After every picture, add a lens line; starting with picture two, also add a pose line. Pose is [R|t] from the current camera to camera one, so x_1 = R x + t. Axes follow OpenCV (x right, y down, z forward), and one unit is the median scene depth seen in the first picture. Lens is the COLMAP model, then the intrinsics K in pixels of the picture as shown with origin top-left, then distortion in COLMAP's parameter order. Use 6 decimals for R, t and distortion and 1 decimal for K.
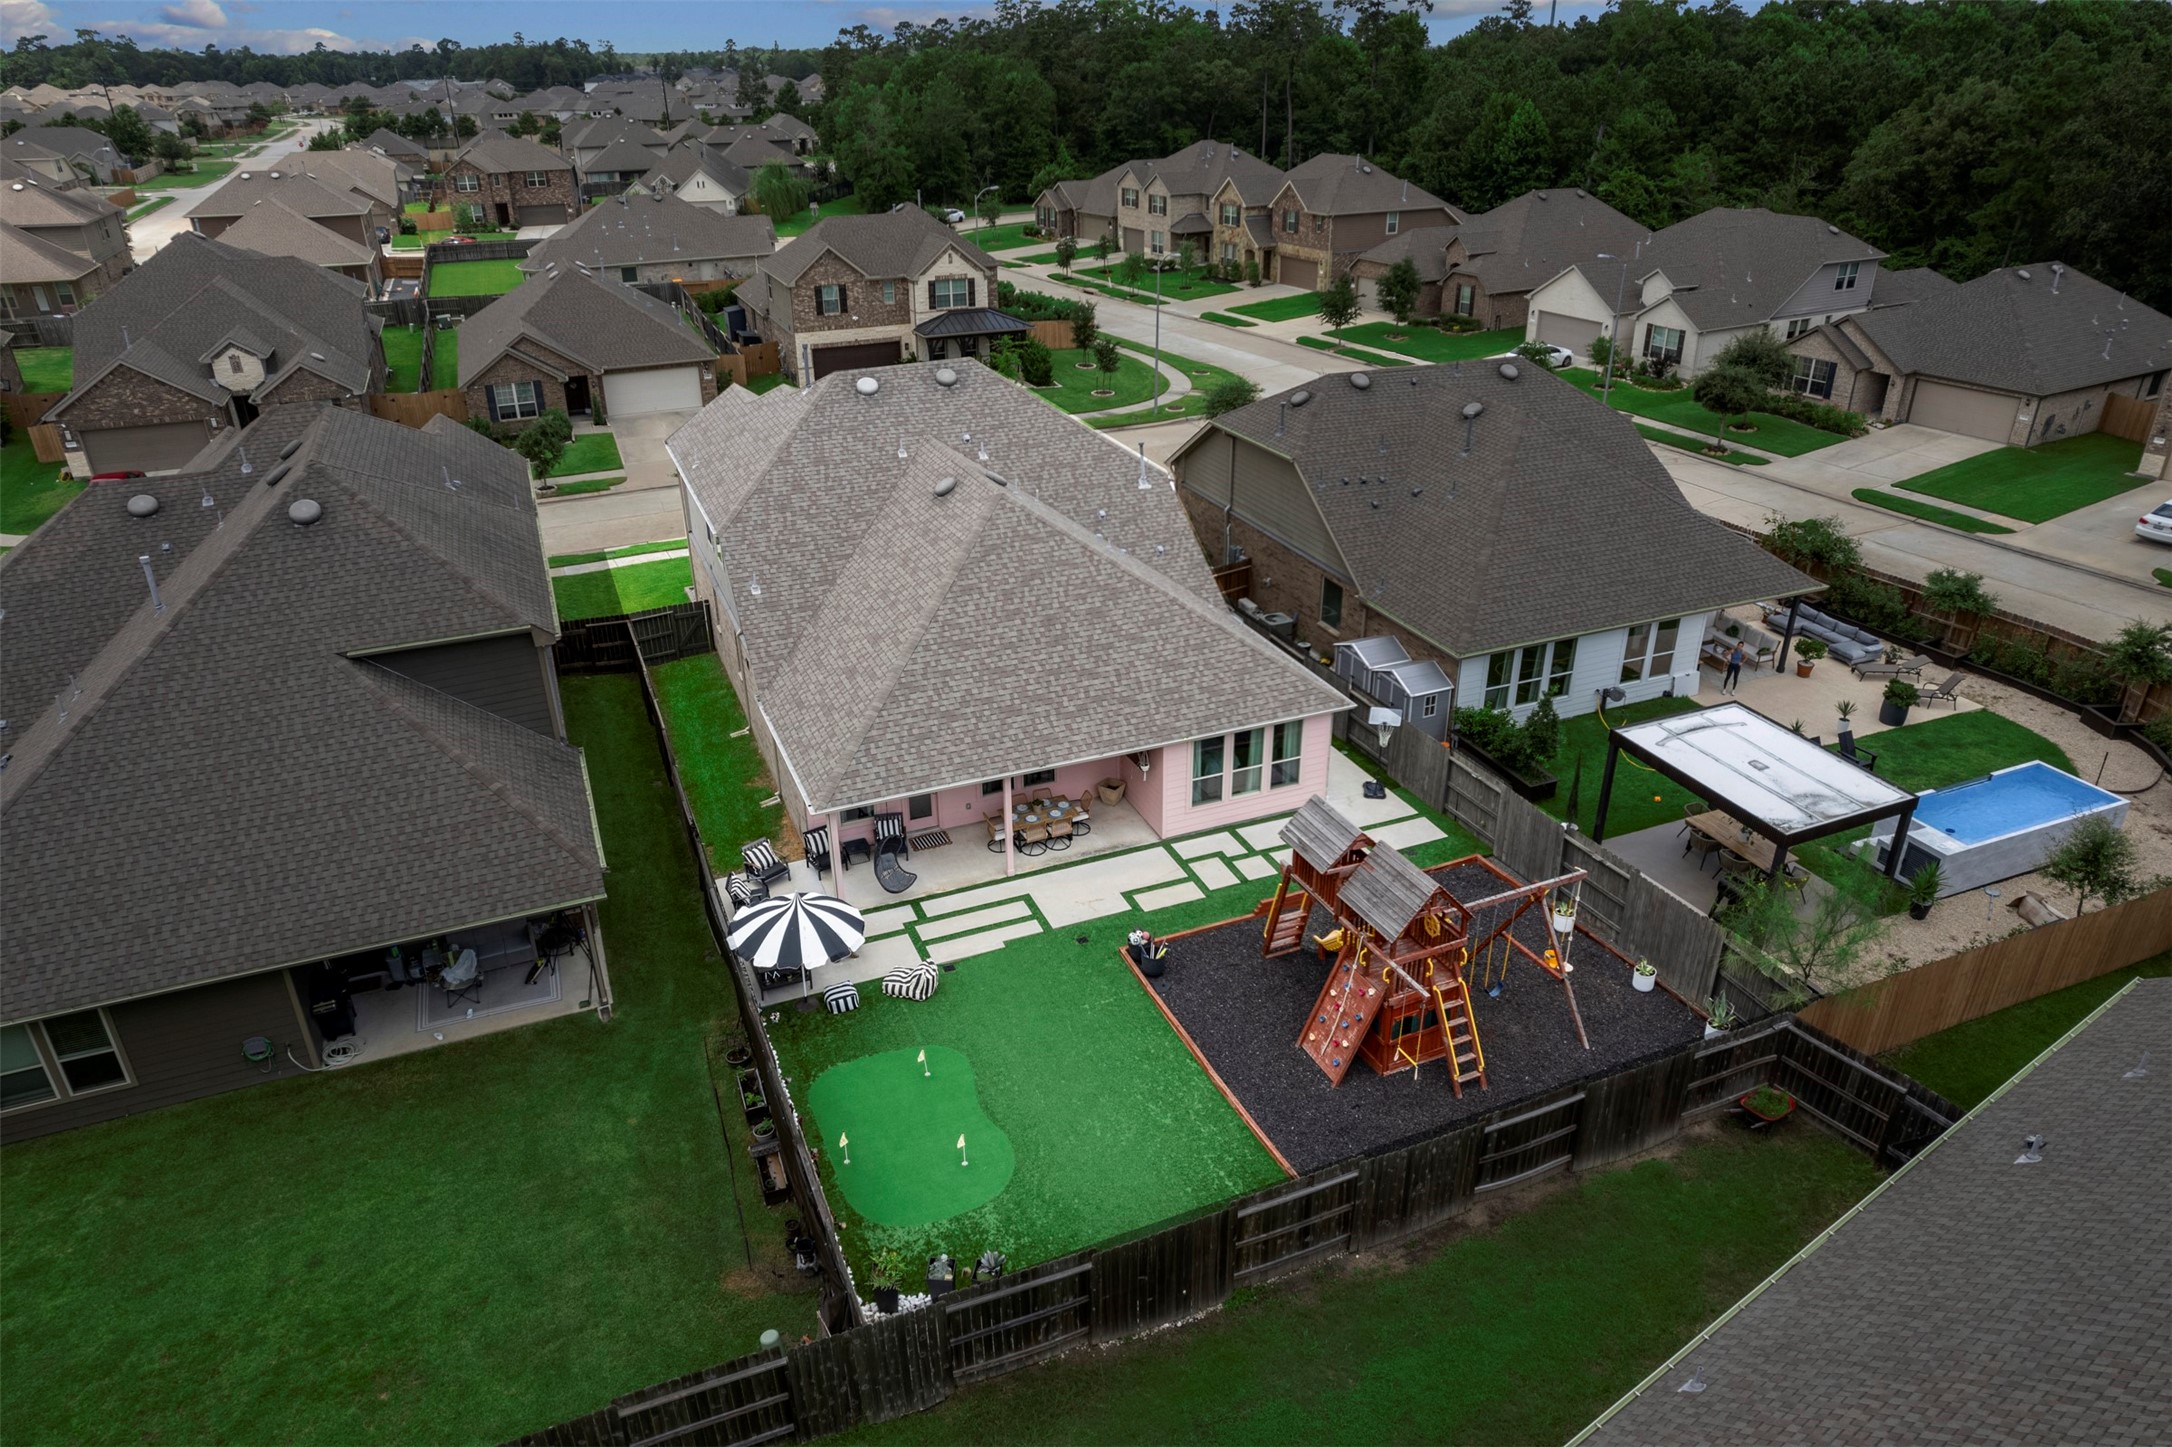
lens RADIAL K [[1431.6, 0, 1100.0], [0, 1431.6, 737.9], [0, 0, 1]] dist [-0.080838, 0.074405]
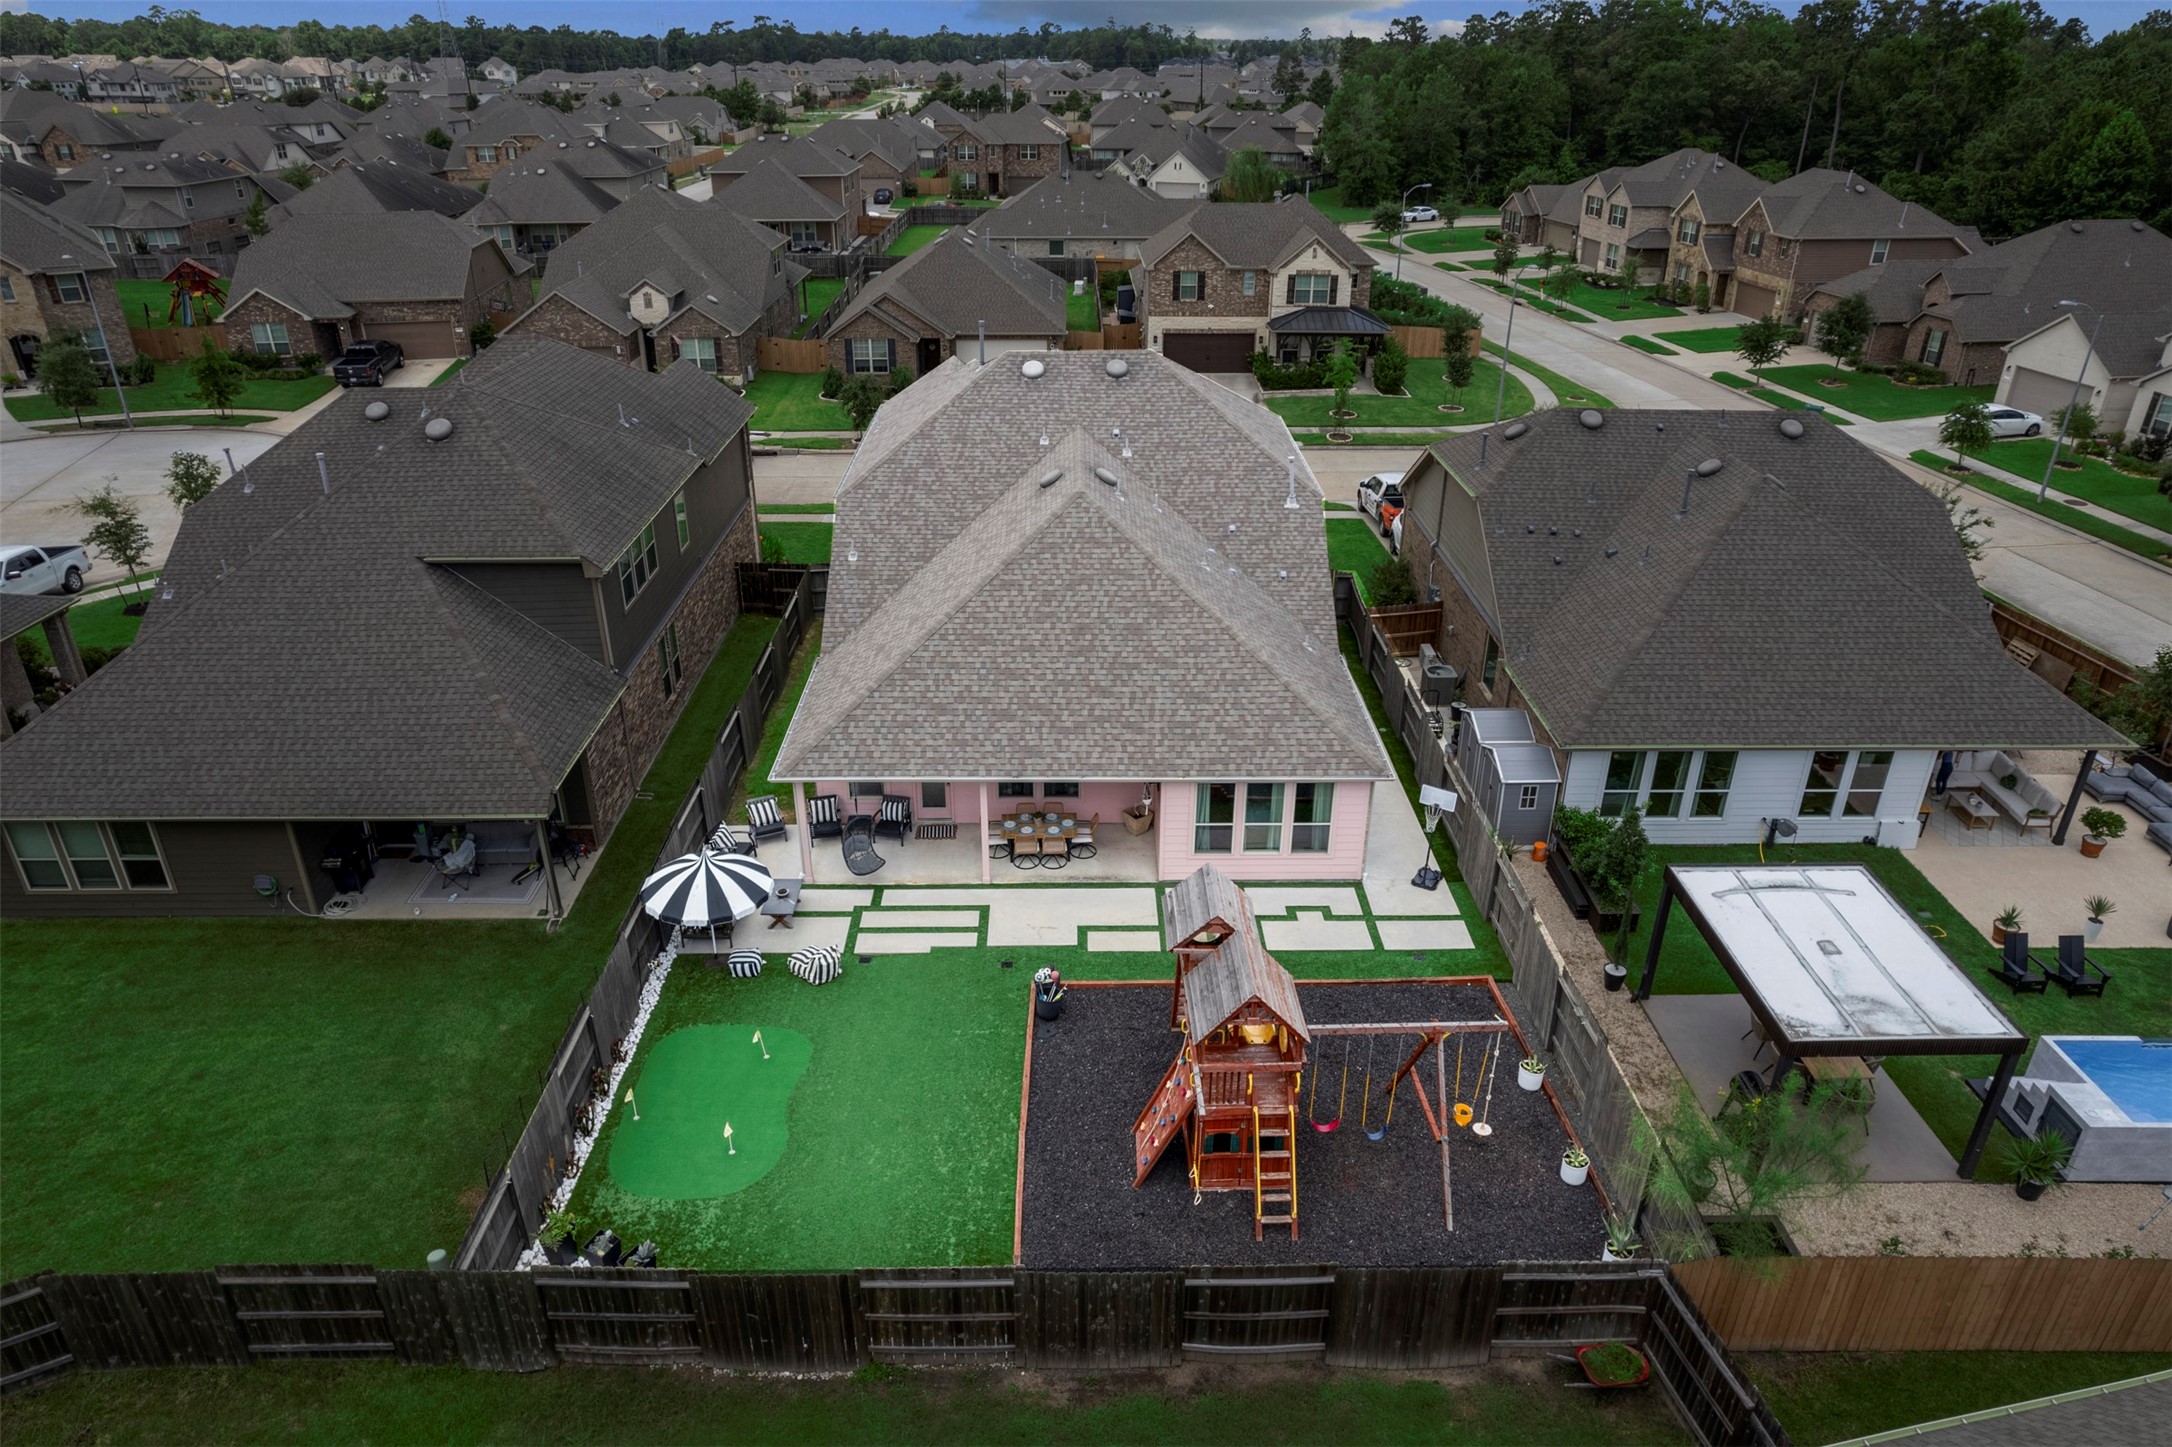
lens RADIAL K [[1431.6, 0, 1089.9], [0, 1431.6, 737.9], [0, 0, 1]] dist [-0.080838, 0.074405]
pose [[0.923599, 0.180334, -0.338298, 0.273917], [-0.178796, 0.983228, 0.035986, -0.041788], [0.339113, 0.027250, 0.940351, 0.099029]]
